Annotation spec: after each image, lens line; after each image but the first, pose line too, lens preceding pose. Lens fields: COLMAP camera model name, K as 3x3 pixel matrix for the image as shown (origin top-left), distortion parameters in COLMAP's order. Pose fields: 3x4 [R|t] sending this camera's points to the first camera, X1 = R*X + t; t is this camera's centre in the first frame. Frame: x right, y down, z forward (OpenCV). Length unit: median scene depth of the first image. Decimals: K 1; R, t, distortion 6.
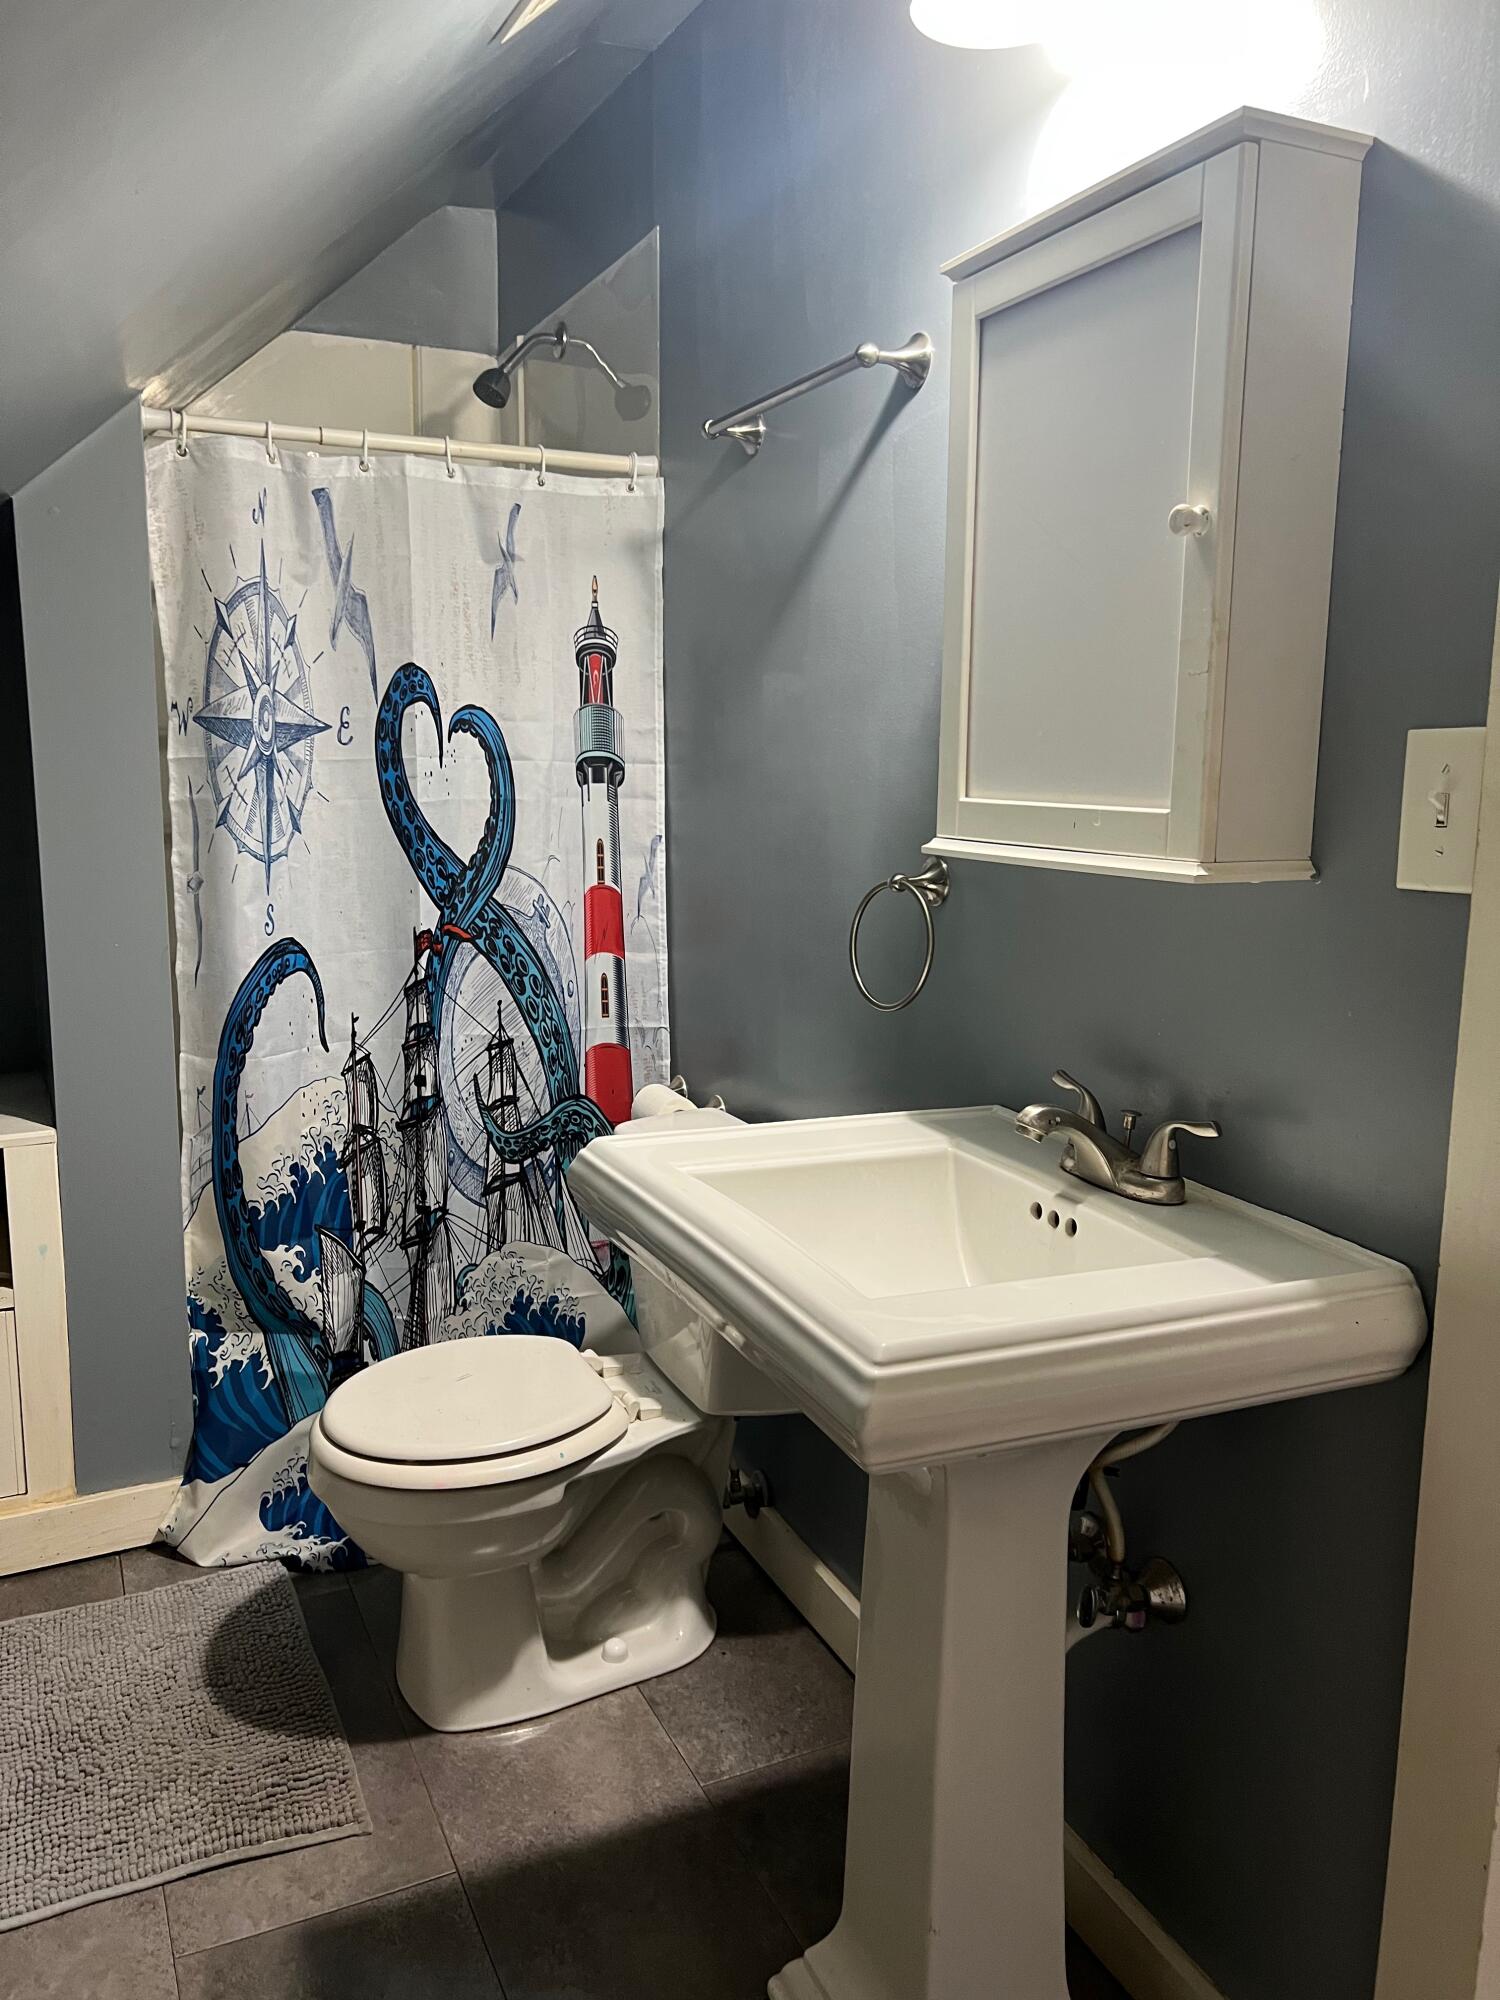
lens RADIAL K [[1497.3, 0, 749.5], [0, 1497.3, 1017.3], [0, 0, 1]] dist [0.073887, -0.088966]
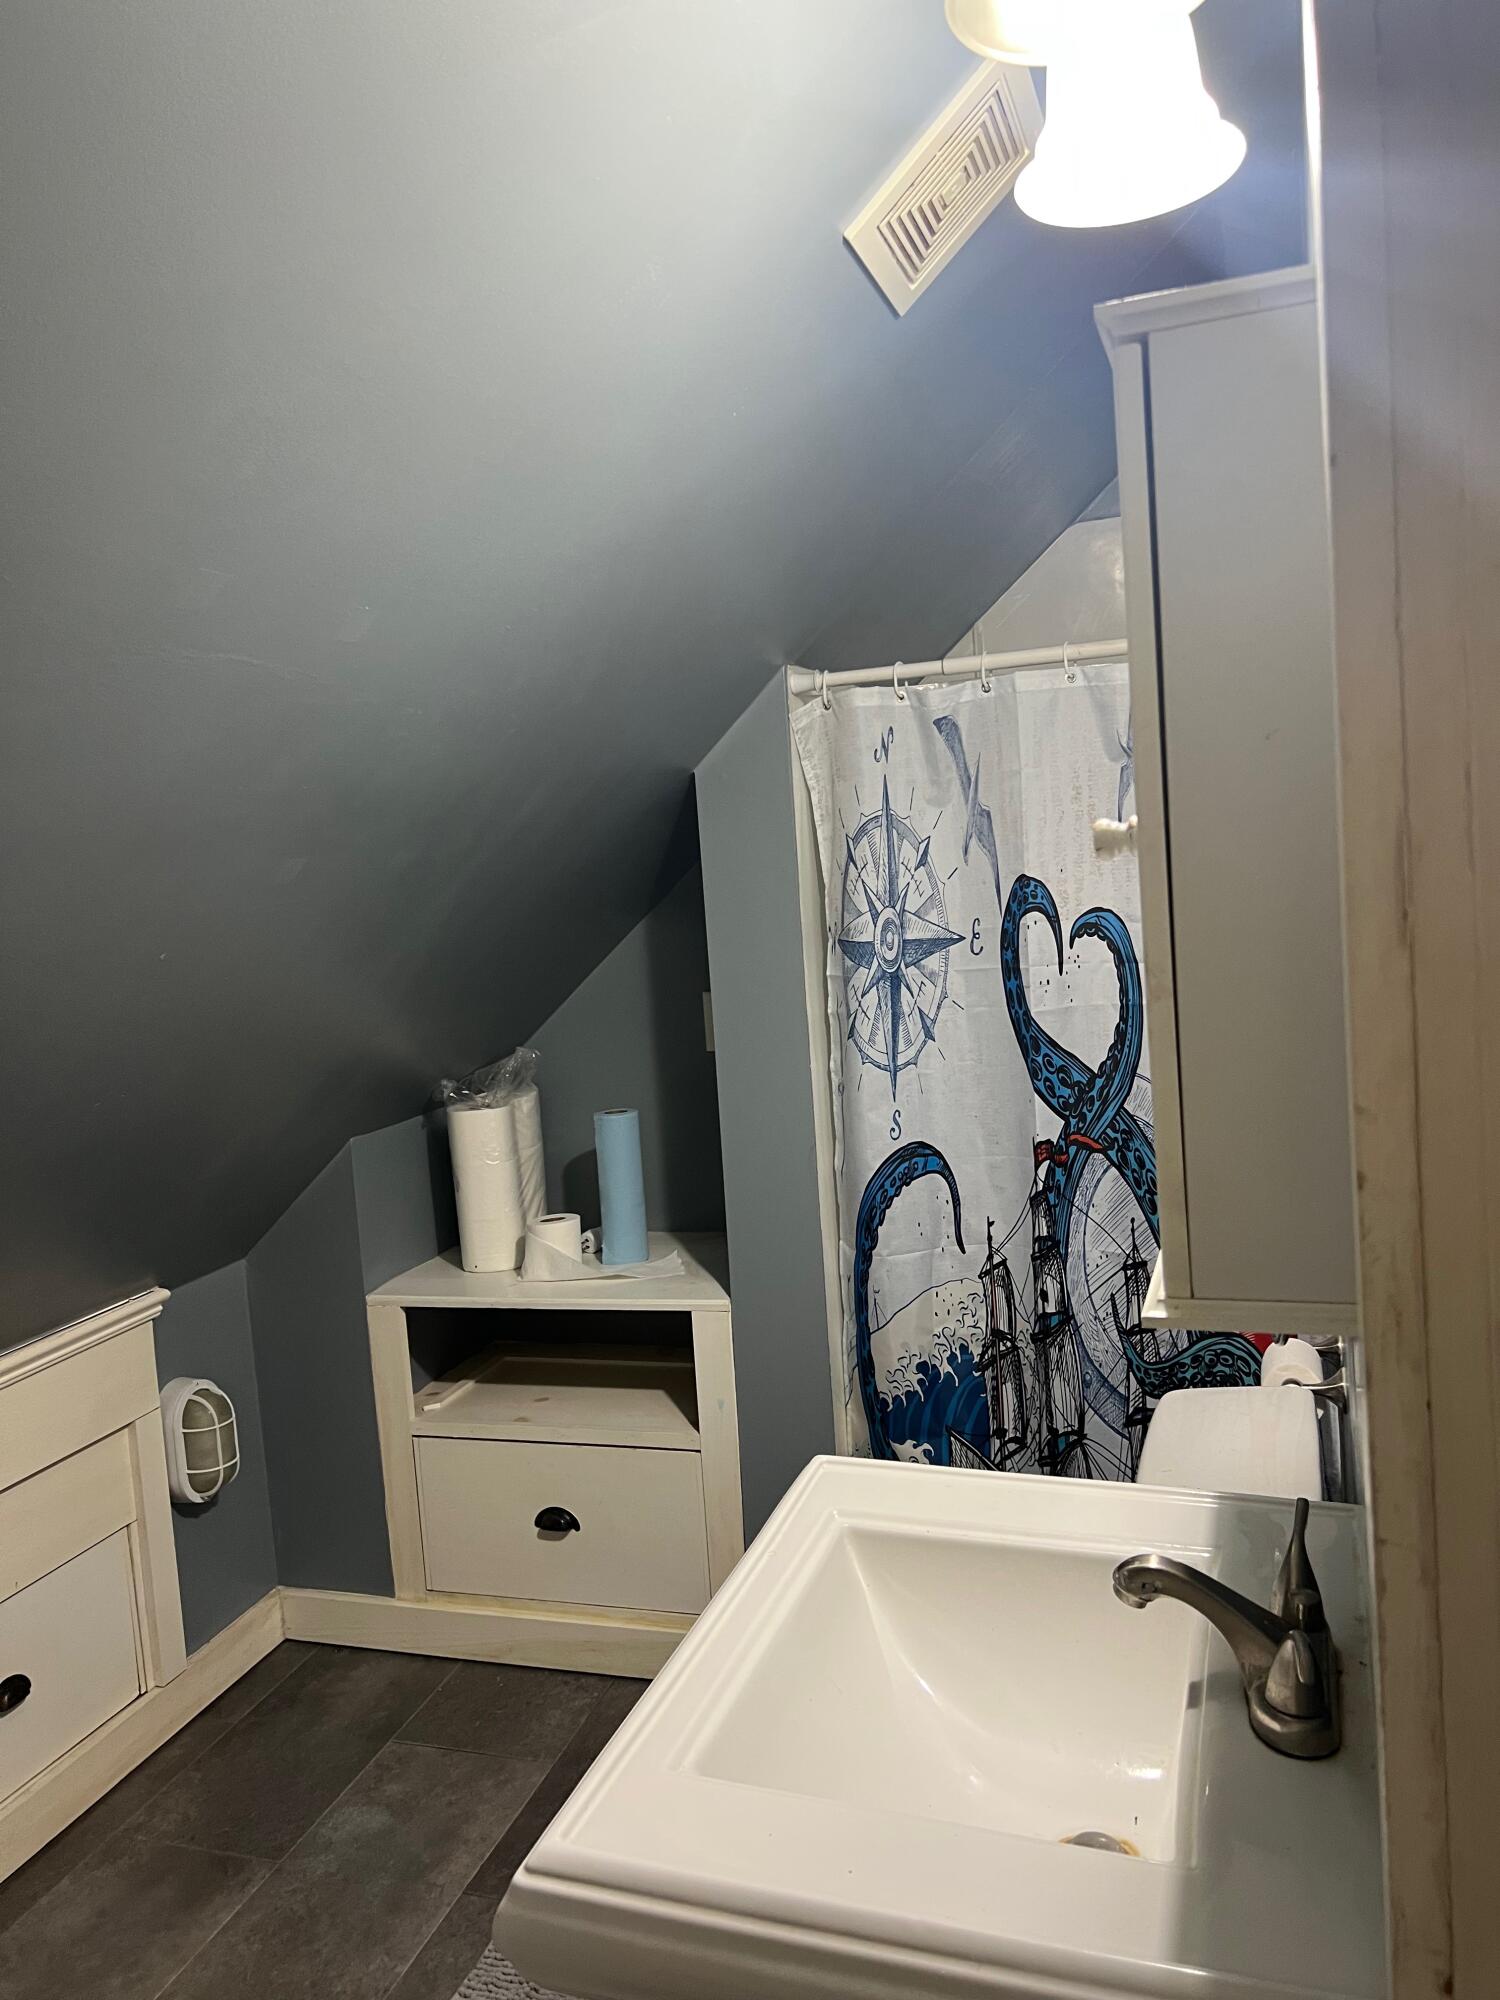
lens RADIAL K [[1497.3, 0, 746.5], [0, 1497.3, 996.4], [0, 0, 1]] dist [0.073887, -0.088966]
pose [[0.719540, 0.002503, -0.694447, 0.321865], [-0.046189, 0.997952, -0.044260, -0.100209], [0.692913, 0.063923, 0.718182, 0.166288]]
